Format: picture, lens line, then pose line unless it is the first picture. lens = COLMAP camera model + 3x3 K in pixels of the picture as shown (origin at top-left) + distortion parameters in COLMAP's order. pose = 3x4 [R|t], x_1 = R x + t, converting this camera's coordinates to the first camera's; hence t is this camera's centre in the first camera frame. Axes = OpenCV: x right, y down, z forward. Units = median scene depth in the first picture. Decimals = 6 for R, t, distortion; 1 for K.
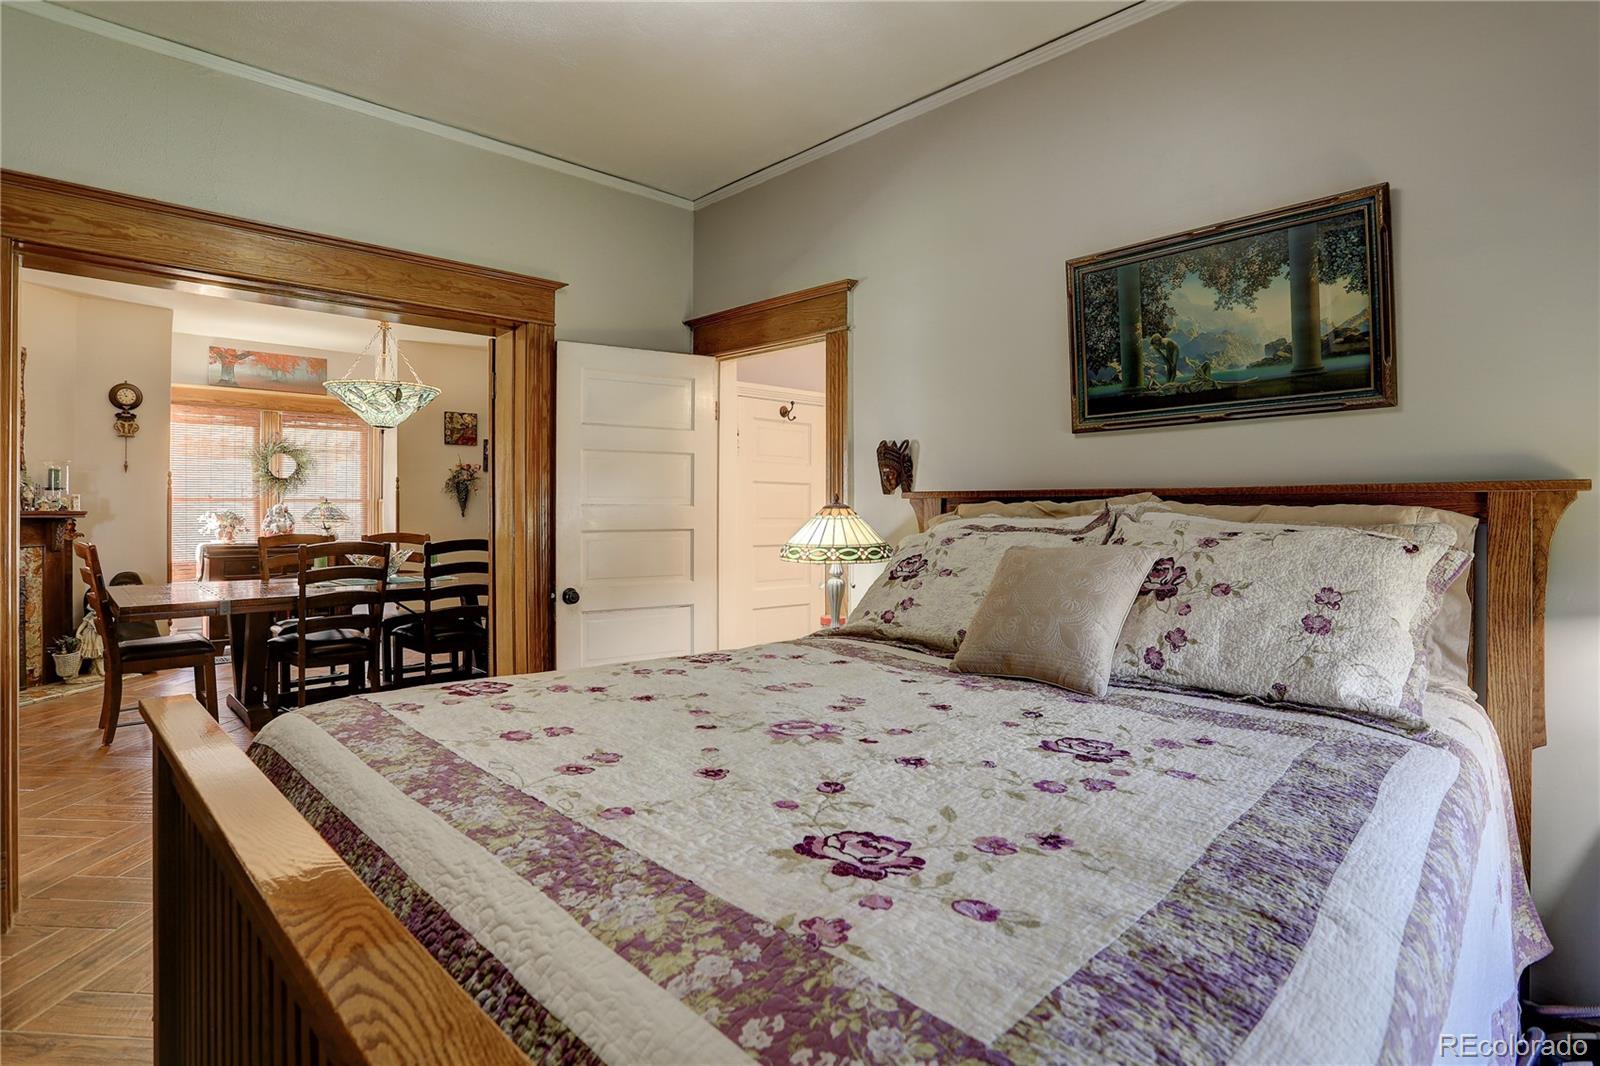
lens RADIAL K [[806.6, 0, 797.3], [0, 806.6, 521.9], [0, 0, 1]] dist [-0.082145, 0.039563]
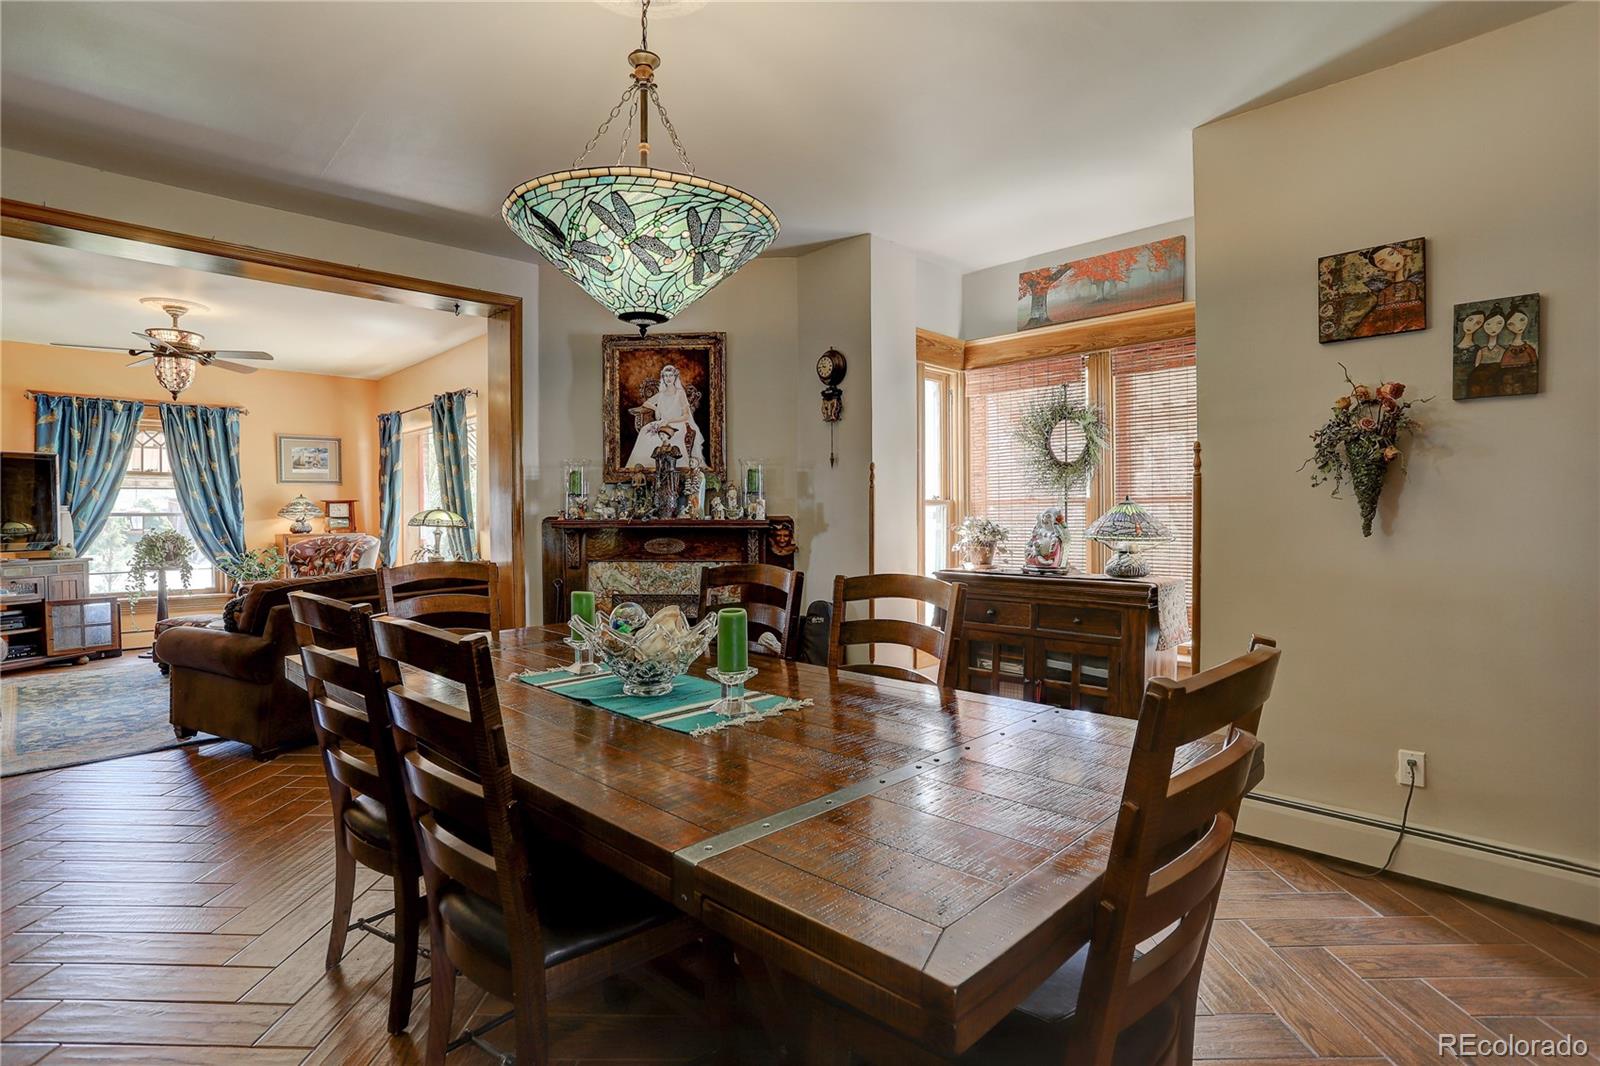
lens RADIAL K [[785.7, 0, 796.1], [0, 785.7, 533.7], [0, 0, 1]] dist [-0.081021, 0.035526]
pose [[0.027934, 0.017836, -0.999451, -0.089264], [-0.012074, 0.999774, 0.017504, -0.010827], [0.999537, 0.011578, 0.028143, 0.786406]]
